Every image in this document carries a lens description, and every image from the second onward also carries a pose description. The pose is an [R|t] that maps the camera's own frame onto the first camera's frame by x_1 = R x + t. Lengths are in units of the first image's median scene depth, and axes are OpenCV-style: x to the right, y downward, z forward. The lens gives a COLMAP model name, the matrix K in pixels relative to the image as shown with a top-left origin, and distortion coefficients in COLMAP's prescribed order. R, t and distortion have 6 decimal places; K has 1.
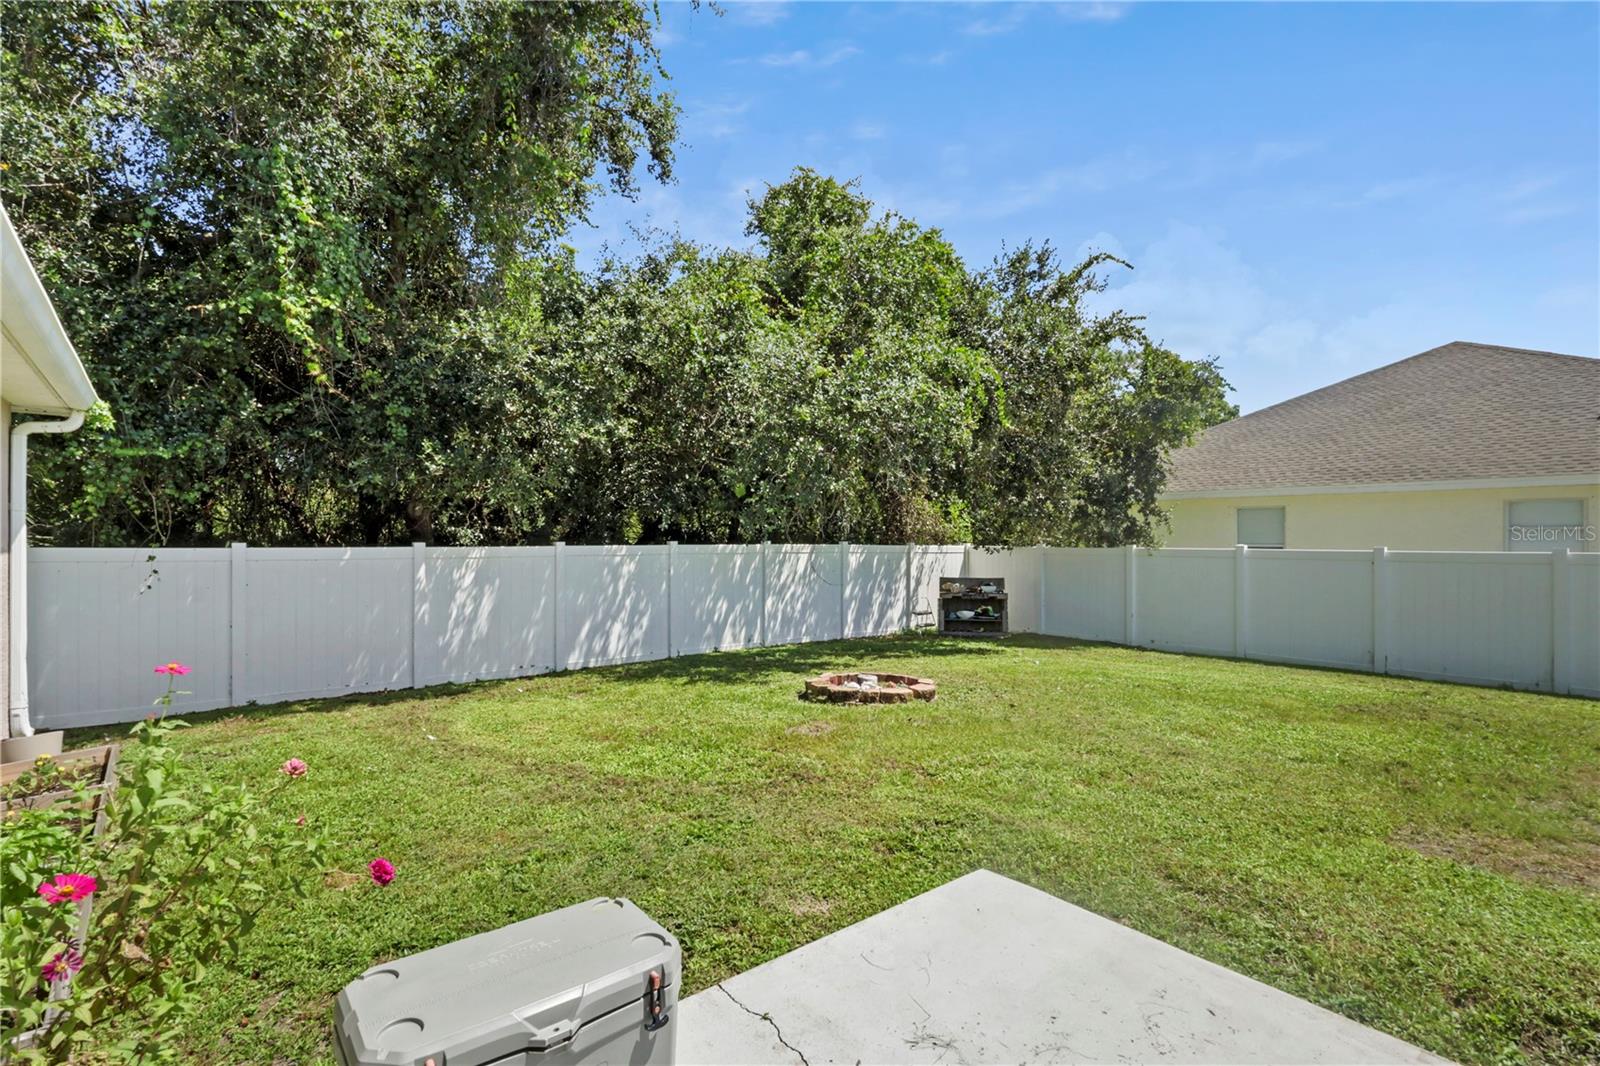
lens RADIAL K [[753.5, 0, 800.0], [0, 753.5, 533.0], [0, 0, 1]] dist [-0.000790, 0.000289]
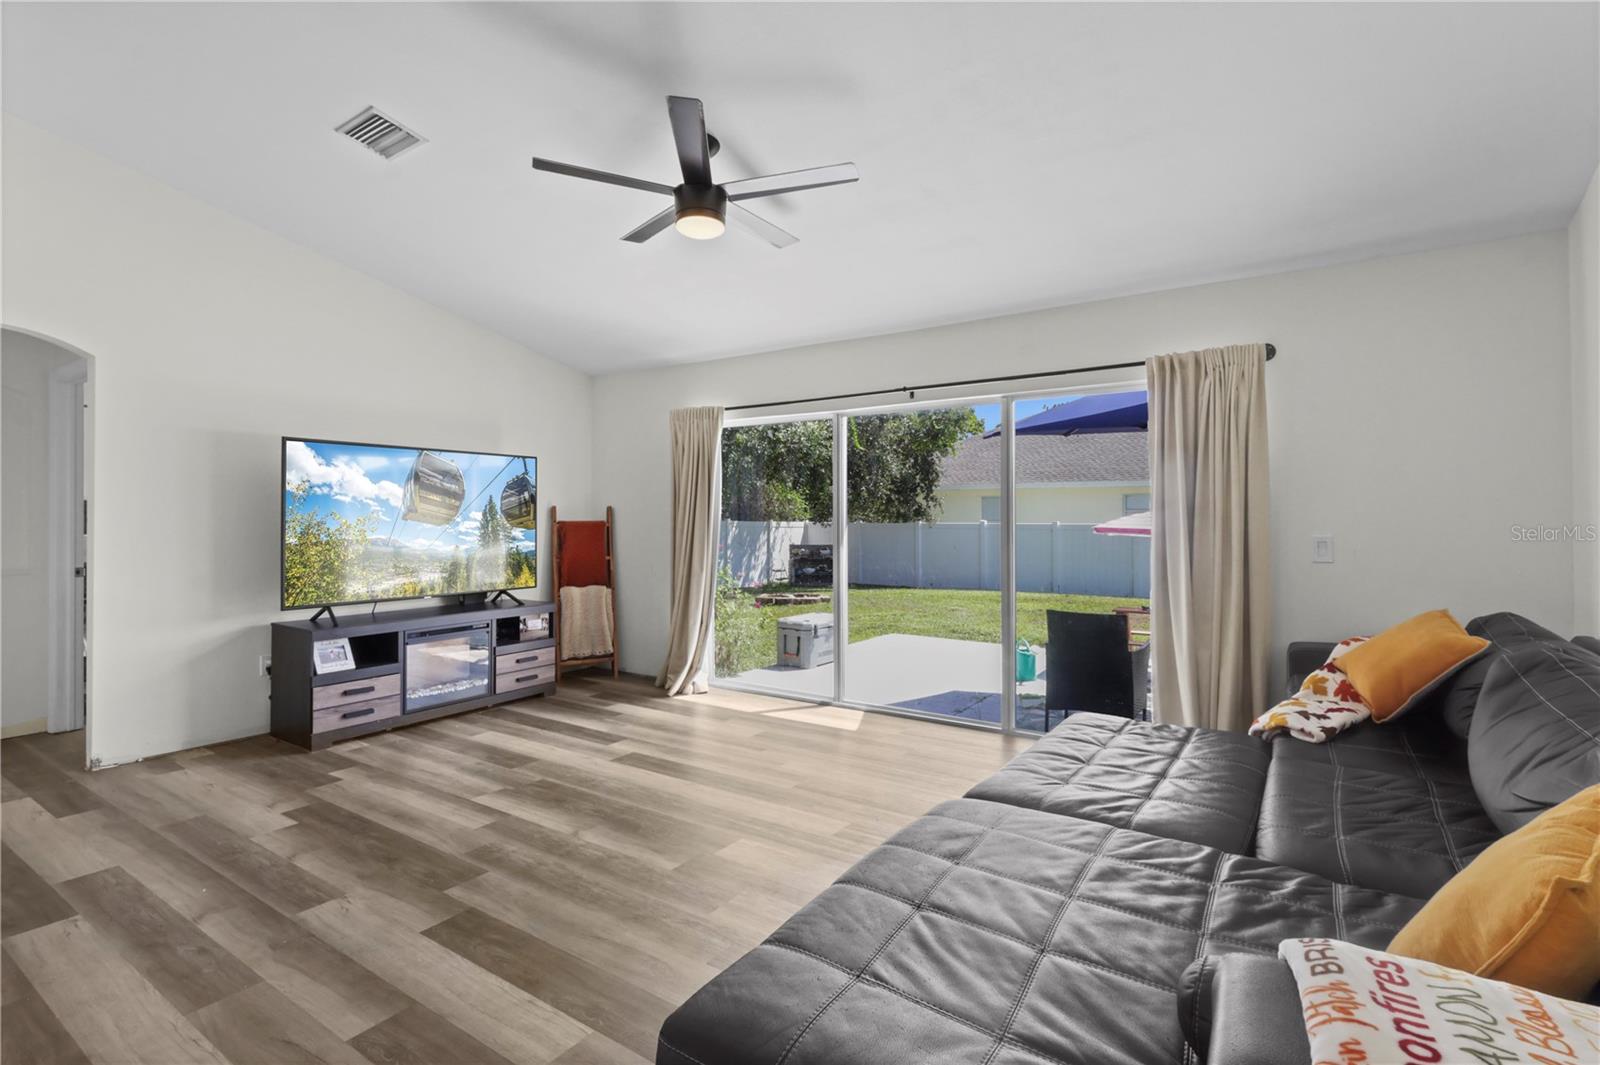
lens RADIAL K [[757.4, 0, 801.0], [0, 757.4, 526.8], [0, 0, 1]] dist [-0.002912, 0.000154]
pose [[0.958996, -0.002160, 0.283412, -0.198377], [-0.003025, 0.999836, 0.017857, 0.001338], [-0.283404, -0.017982, 0.958832, -0.357915]]
